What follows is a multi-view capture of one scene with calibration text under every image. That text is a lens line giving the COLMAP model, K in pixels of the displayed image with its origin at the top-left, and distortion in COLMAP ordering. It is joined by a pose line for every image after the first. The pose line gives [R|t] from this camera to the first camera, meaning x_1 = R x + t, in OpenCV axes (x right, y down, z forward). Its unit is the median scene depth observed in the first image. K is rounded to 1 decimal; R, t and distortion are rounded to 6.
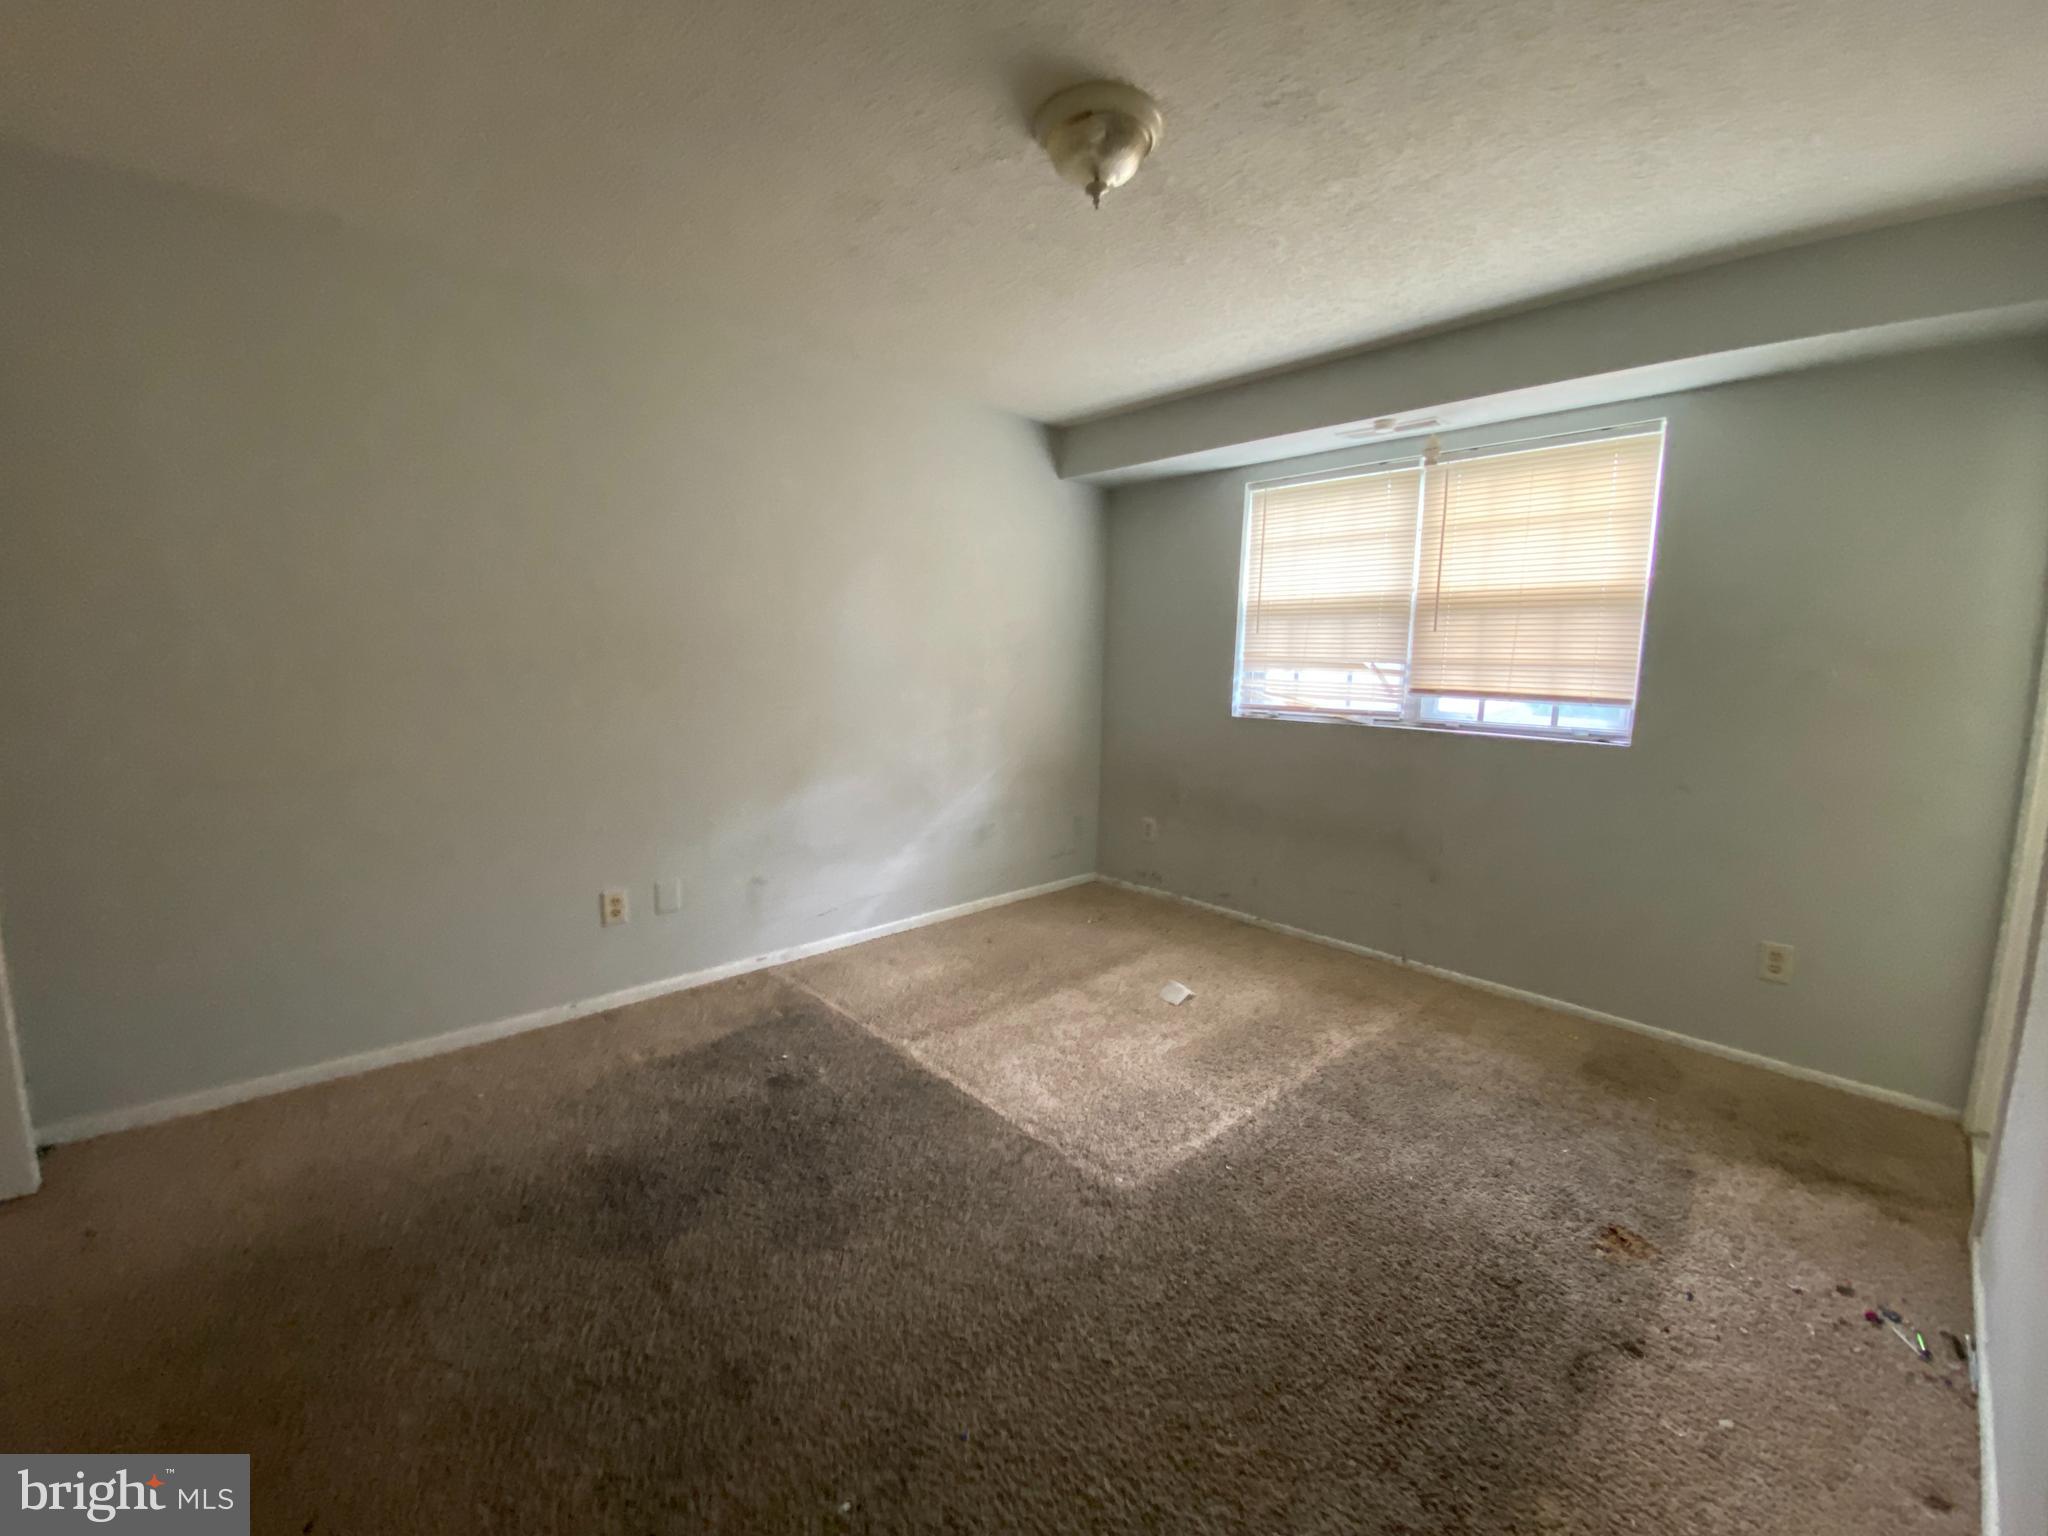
lens RADIAL K [[826.9, 0, 1024.0], [0, 826.9, 768.0], [0, 0, 1]] dist [0.030312, -0.027287]
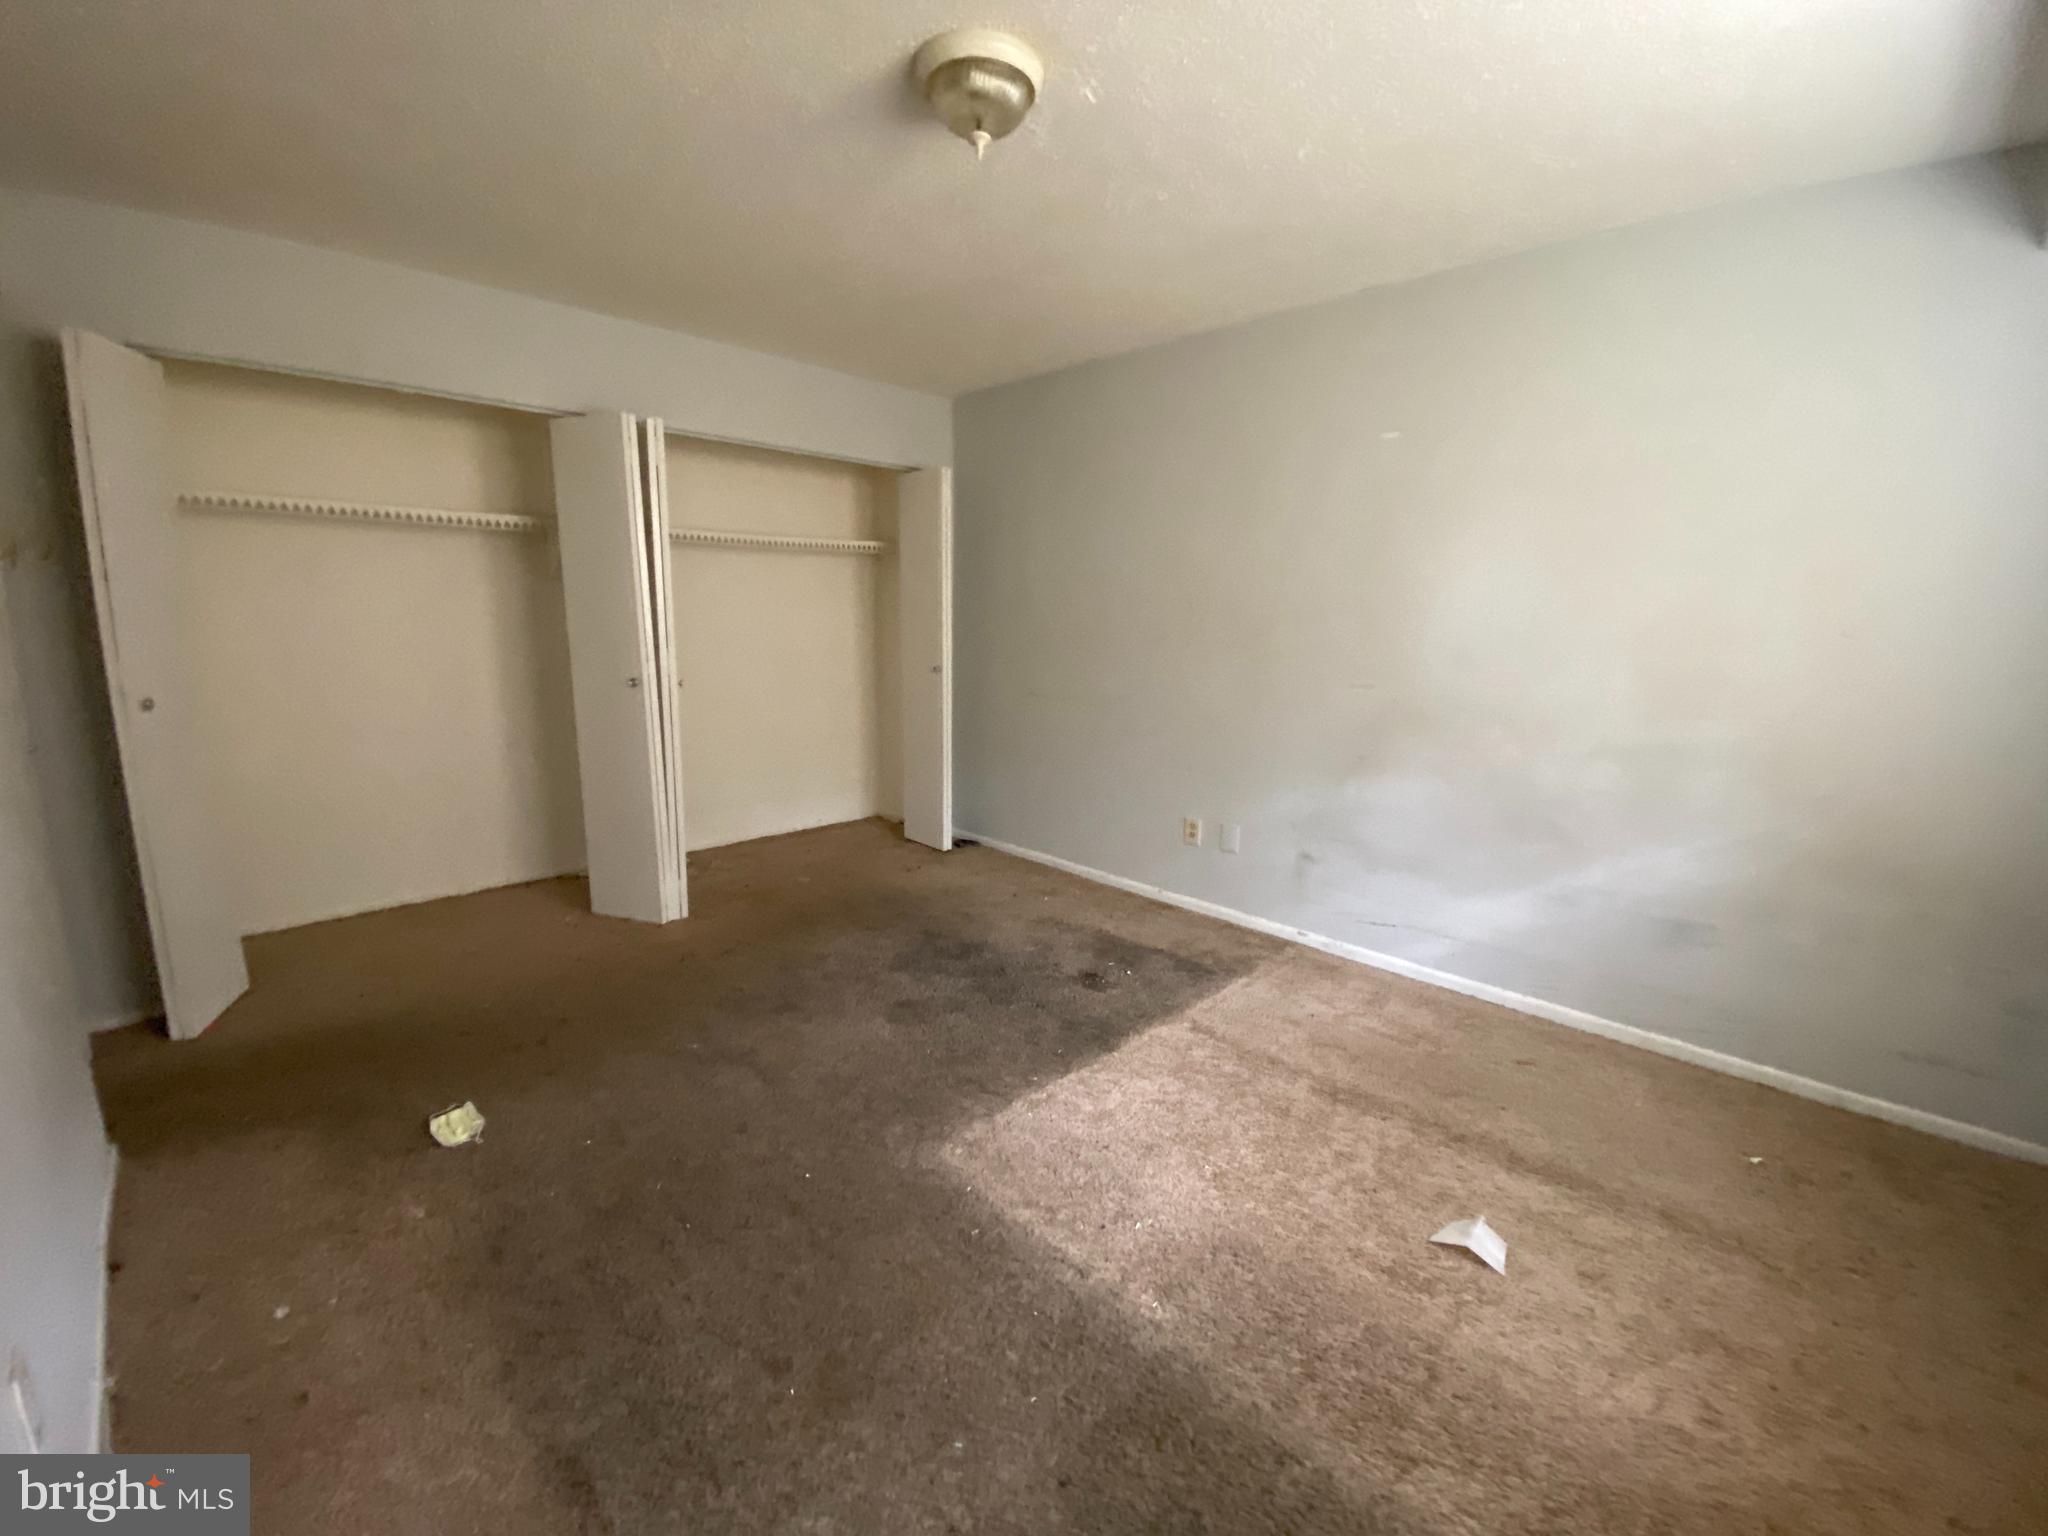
lens RADIAL K [[832.4, 0, 1024.0], [0, 832.4, 768.0], [0, 0, 1]] dist [0.025164, -0.023356]
pose [[0.006985, 0.161922, -0.986779, 0.980864], [-0.146780, 0.976280, 0.159160, -0.117192], [0.989145, 0.143727, 0.030586, 0.931306]]
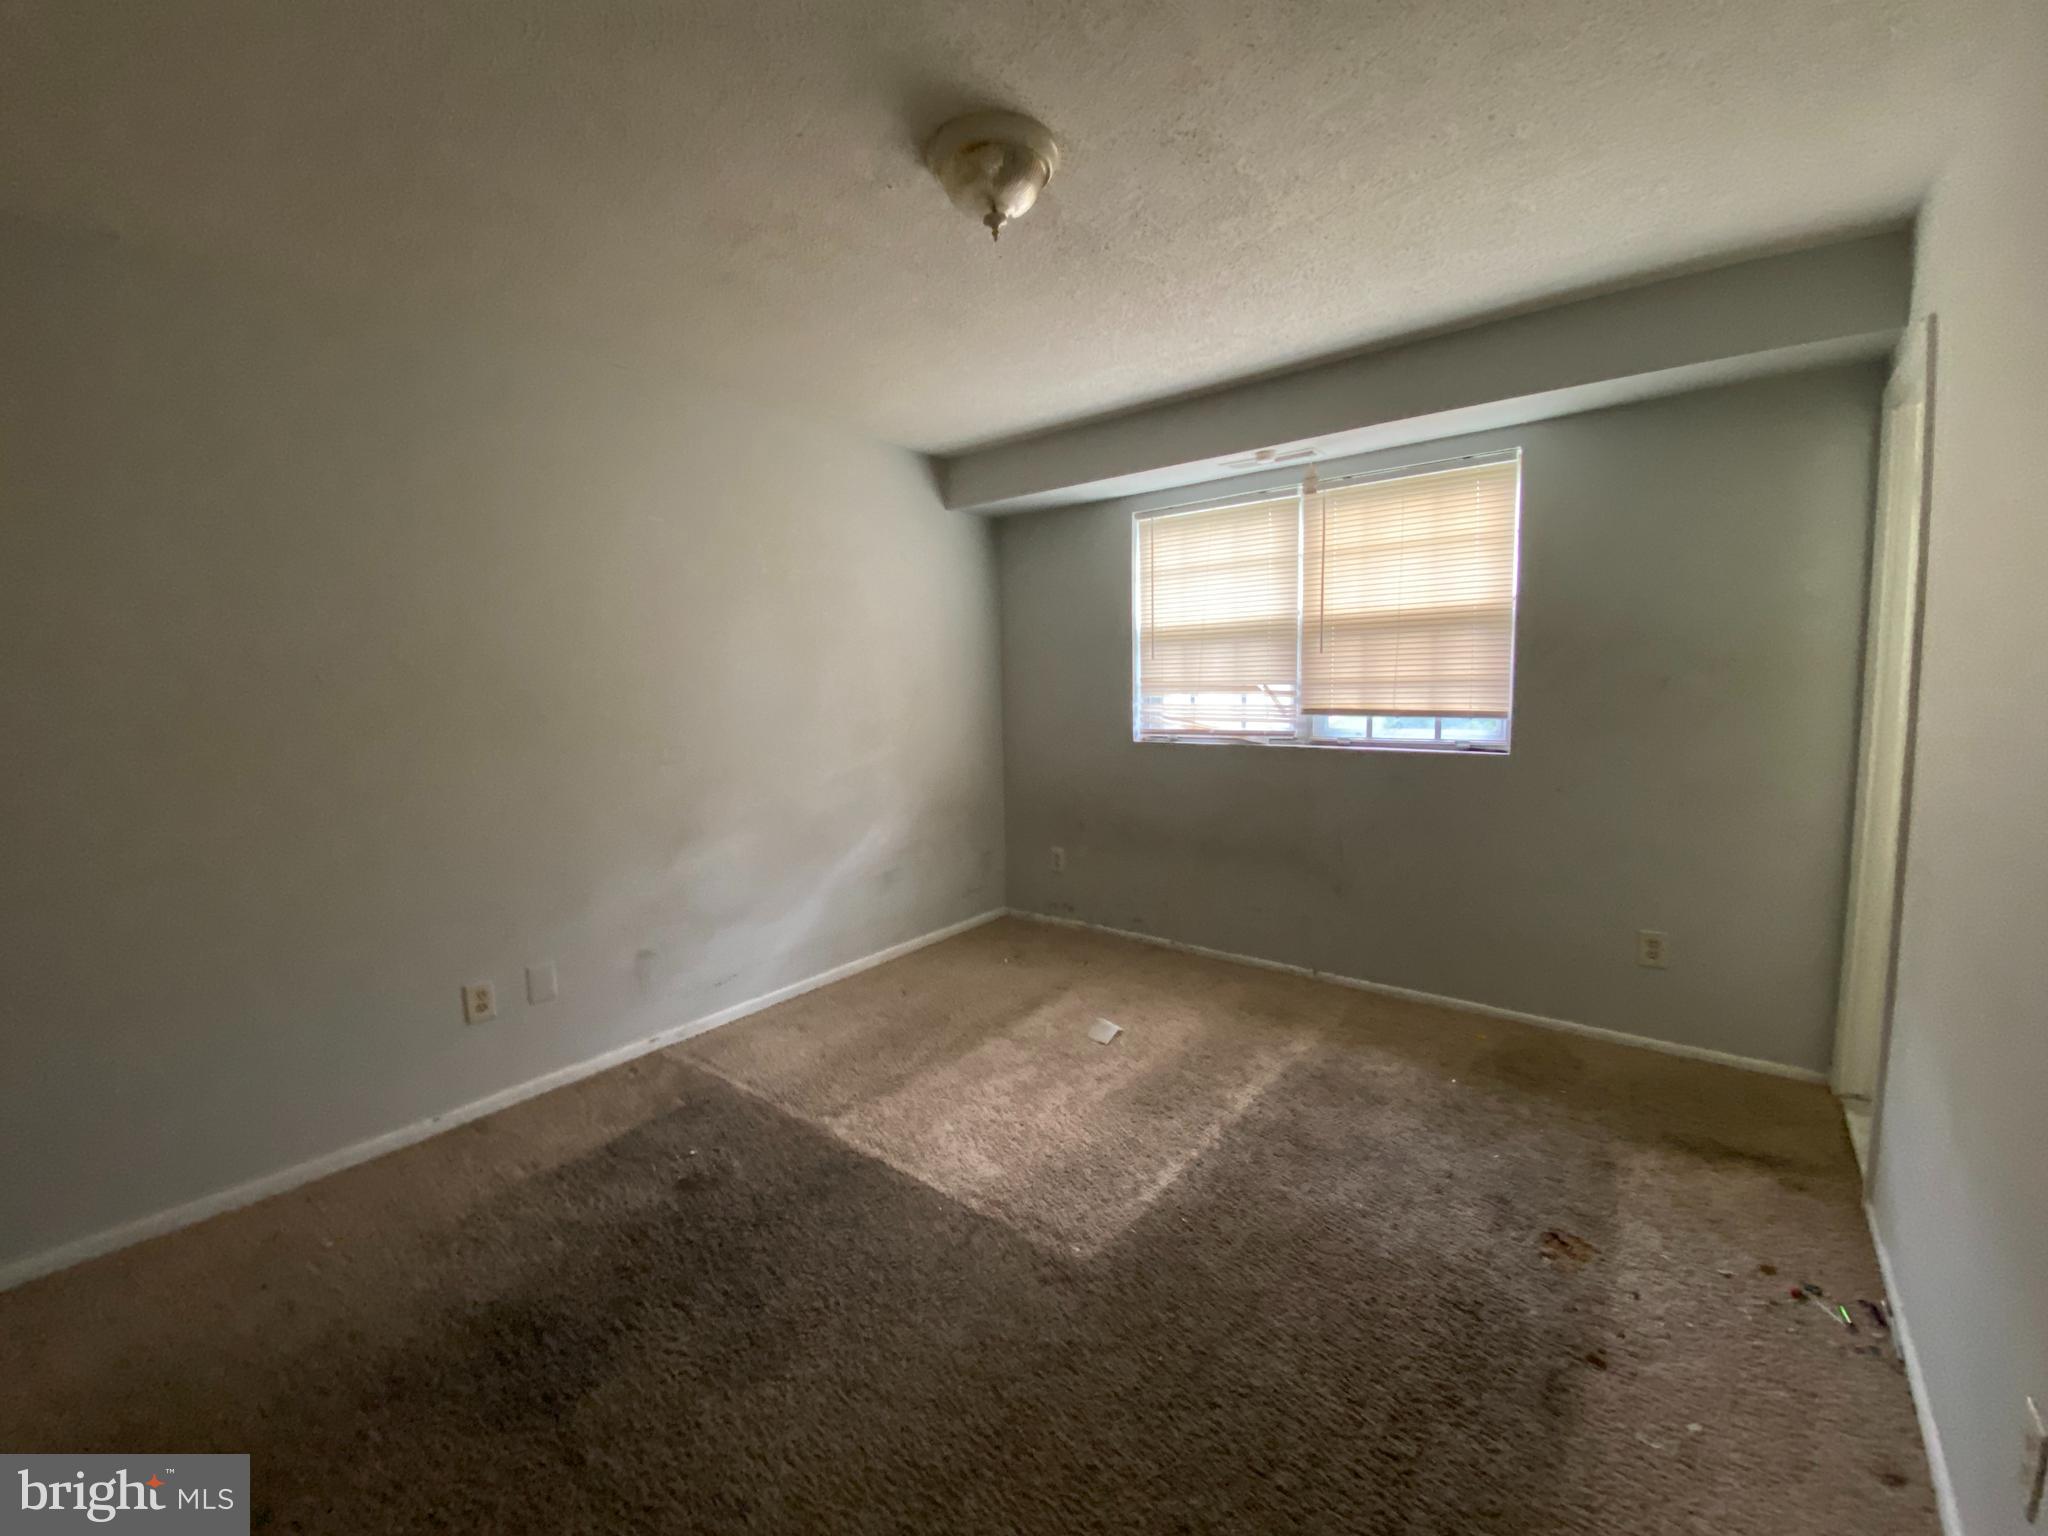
lens RADIAL K [[832.4, 0, 1024.0], [0, 832.4, 768.0], [0, 0, 1]] dist [0.025164, -0.023356]
pose [[0.988879, -0.057614, 0.137108, -0.038815], [0.061705, 0.997762, -0.025769, -0.027367], [-0.135316, 0.033942, 0.990221, 0.044482]]
